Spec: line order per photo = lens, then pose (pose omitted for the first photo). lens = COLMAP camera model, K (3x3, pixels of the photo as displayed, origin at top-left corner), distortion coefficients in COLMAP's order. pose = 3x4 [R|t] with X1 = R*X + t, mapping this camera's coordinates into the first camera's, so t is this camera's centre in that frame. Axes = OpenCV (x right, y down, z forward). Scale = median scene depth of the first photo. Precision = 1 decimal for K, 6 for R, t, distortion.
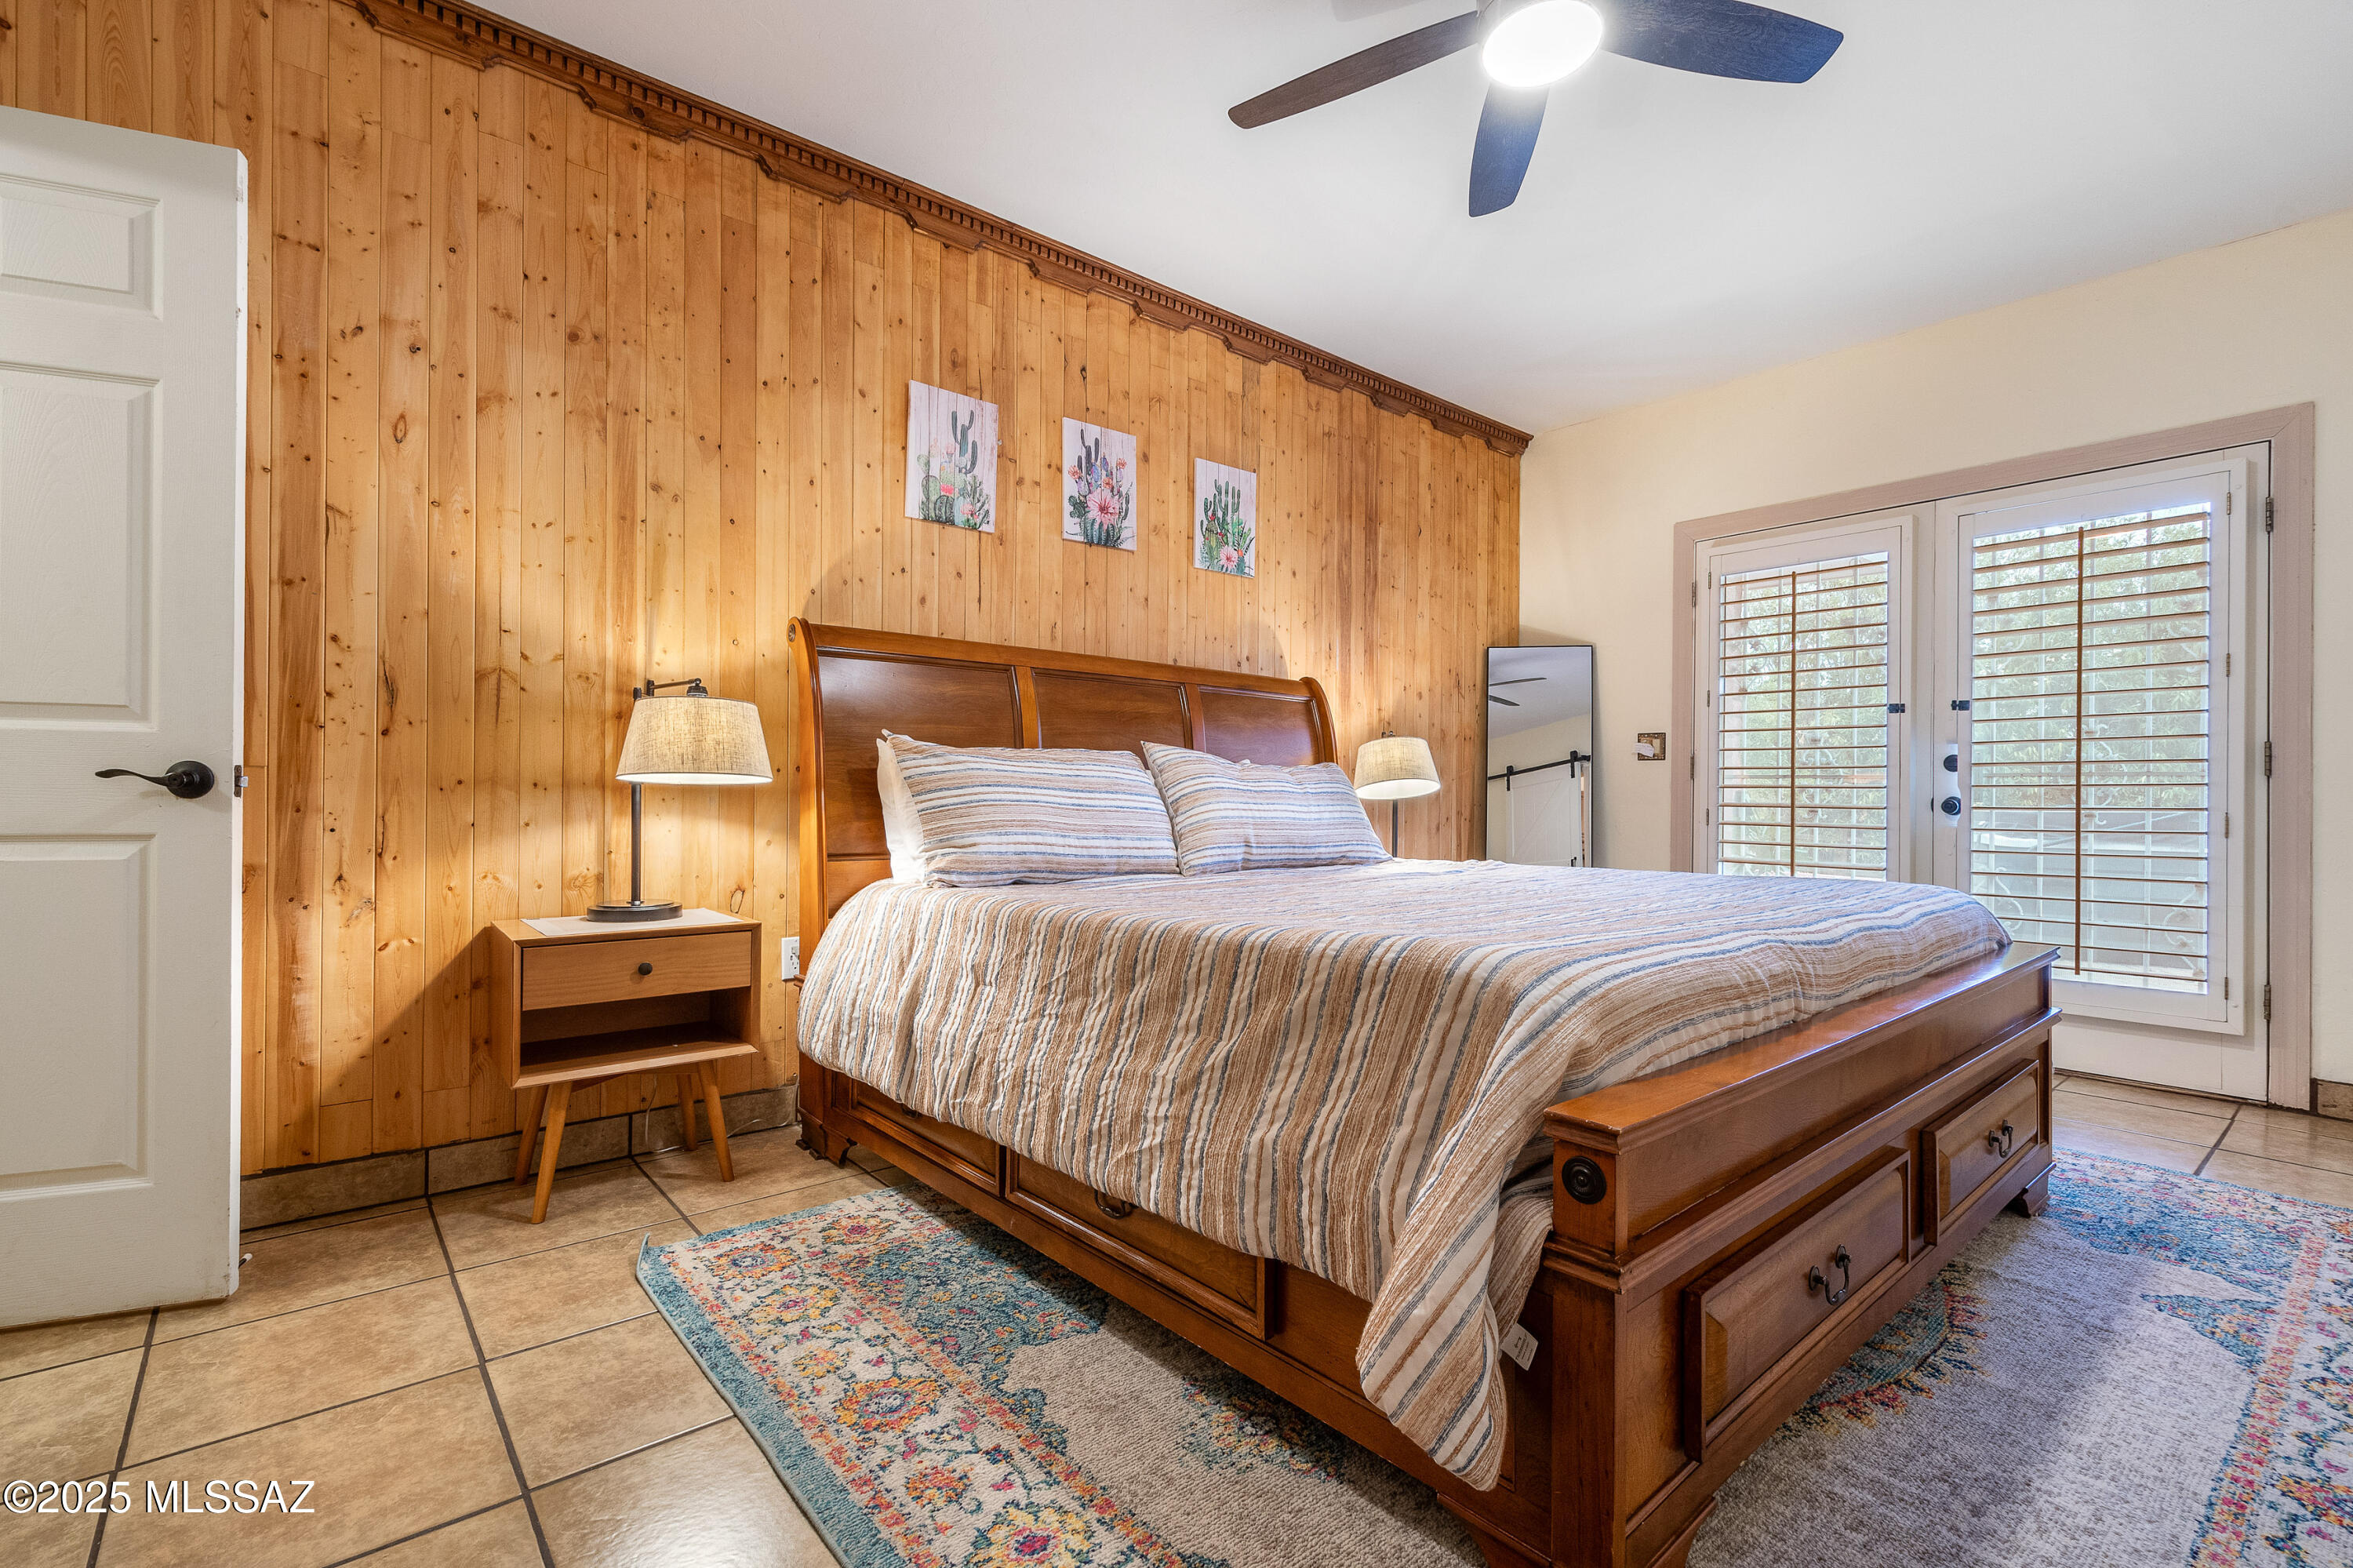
lens RADIAL K [[1051.7, 0, 1164.7], [0, 1051.7, 791.5], [0, 0, 1]] dist [0.004054, -0.000356]
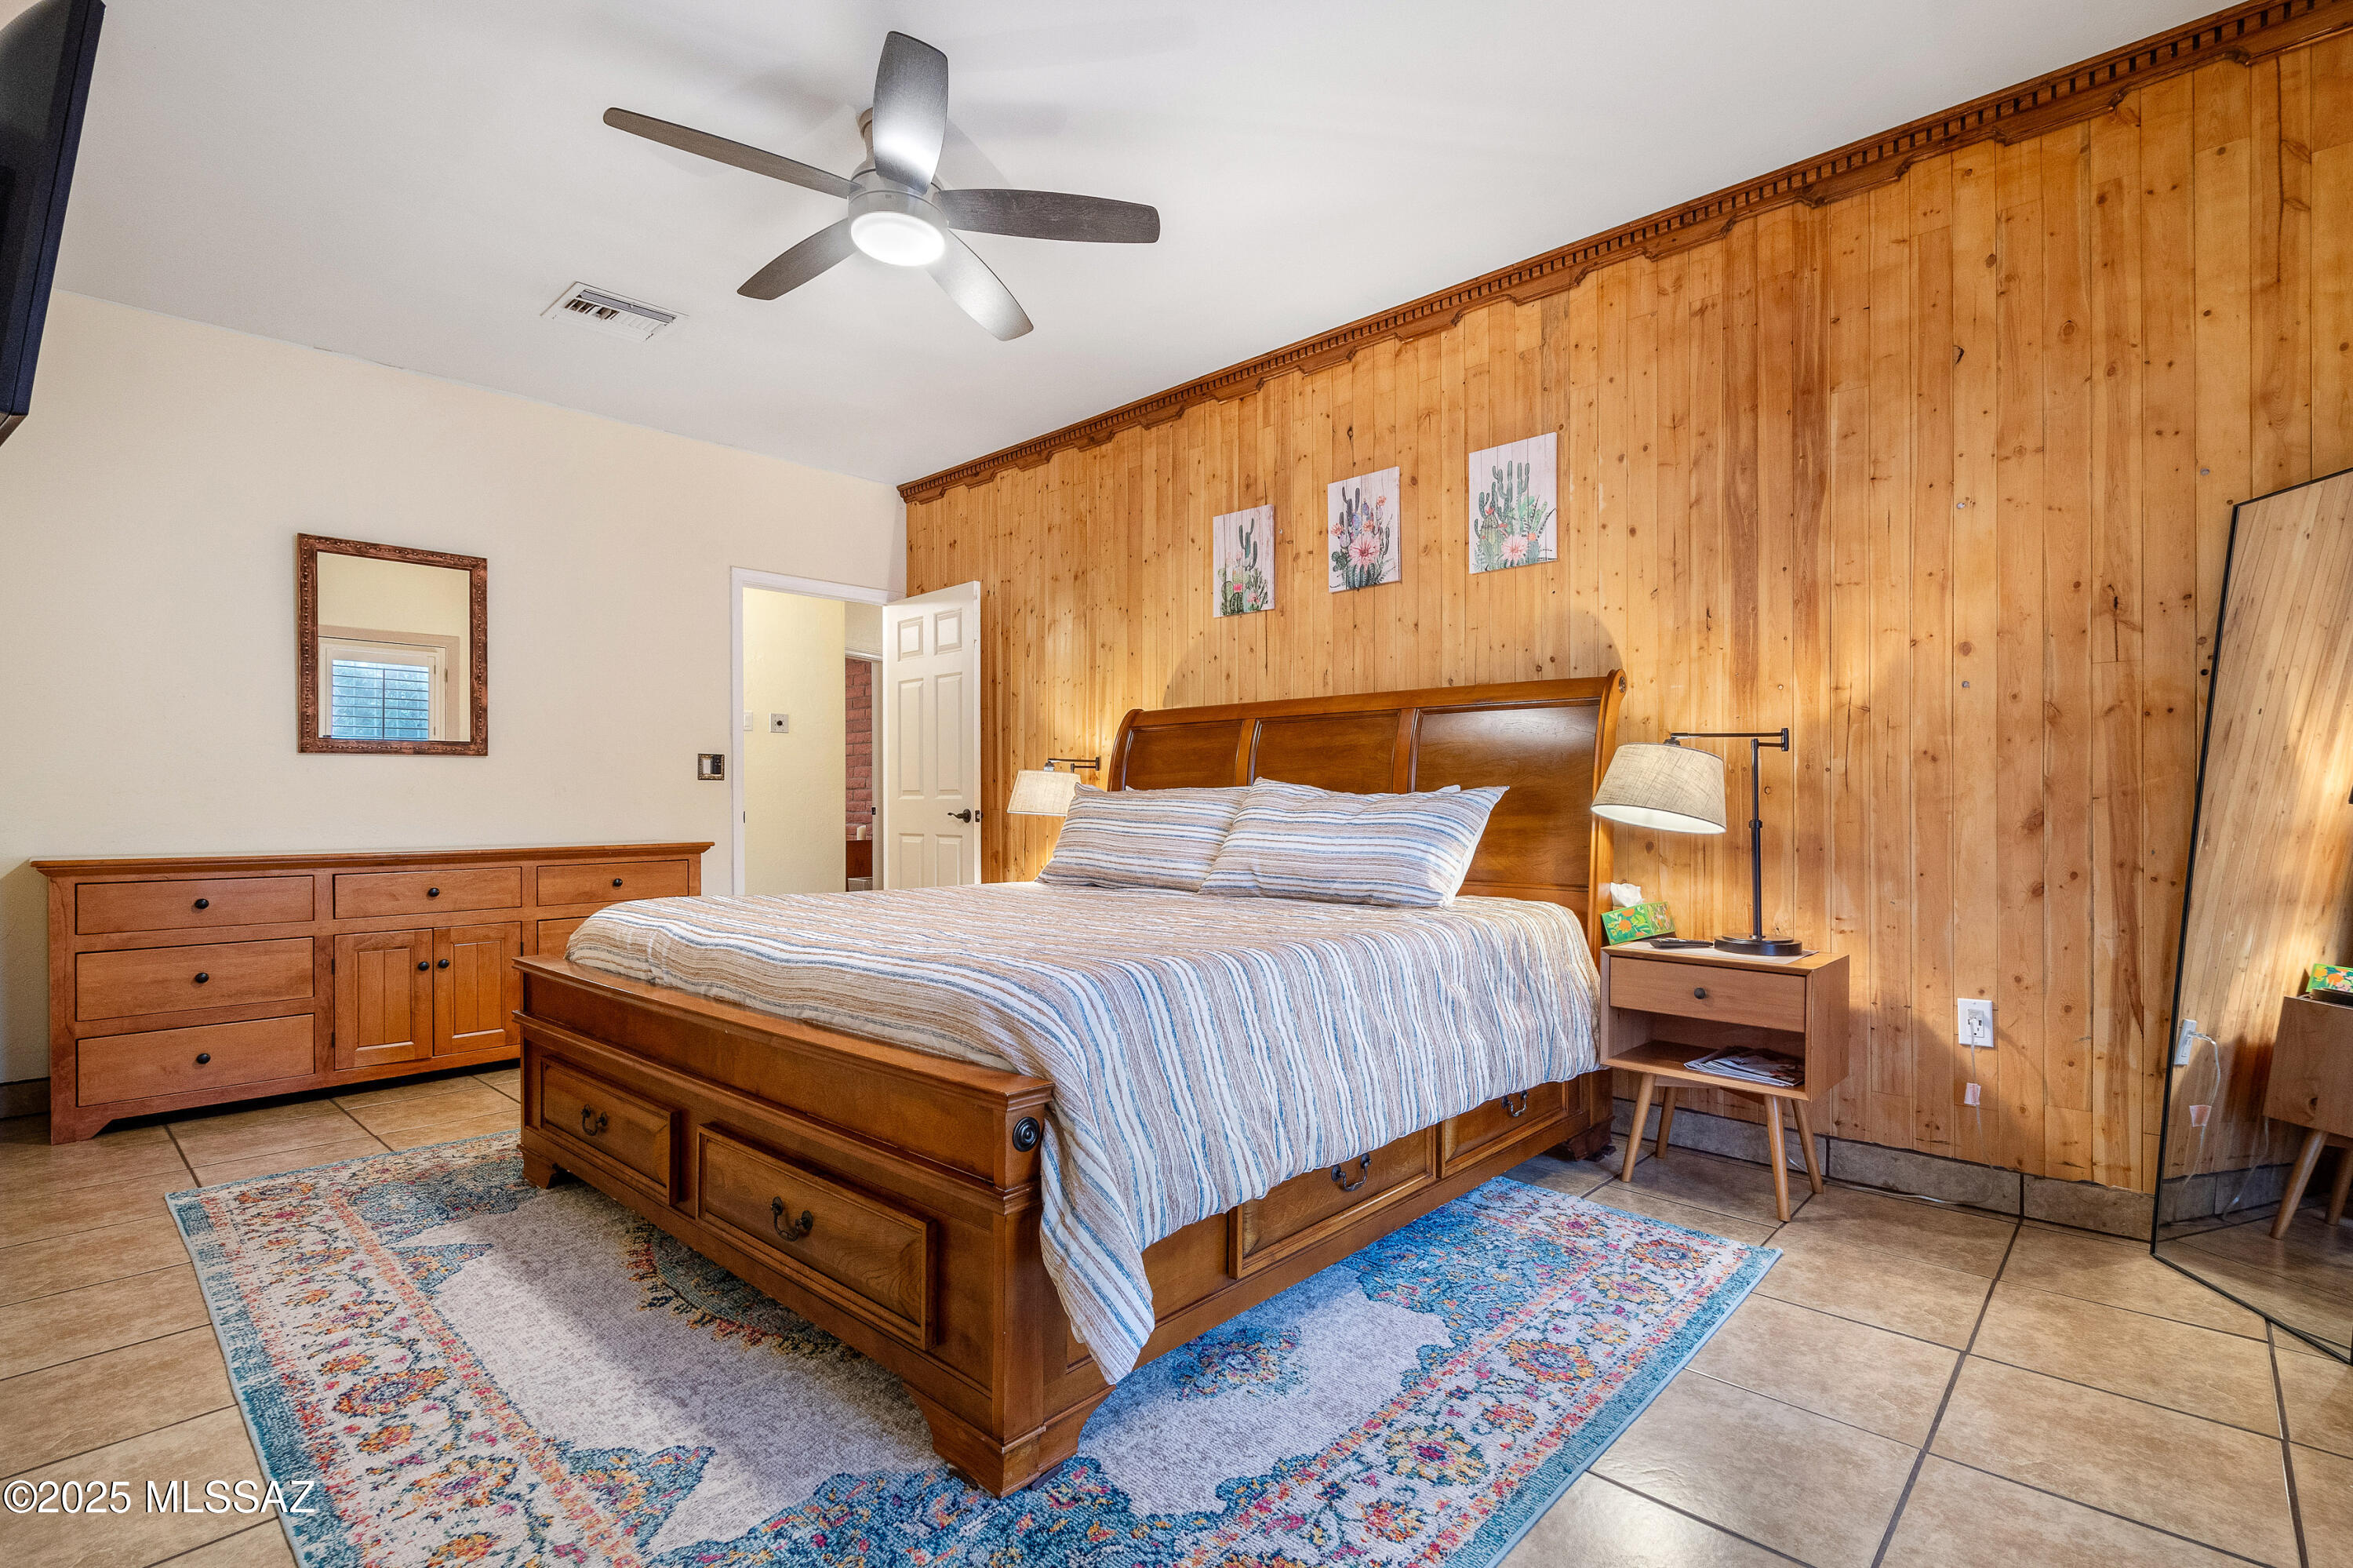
lens RADIAL K [[1049.7, 0, 1162.1], [0, 1049.7, 801.3], [0, 0, 1]] dist [0.000619, 0.000079]
pose [[0.138785, -0.013881, -0.990225, 0.980111], [0.004142, 0.999901, -0.013436, -0.006684], [0.990314, -0.002237, 0.138828, 0.676276]]
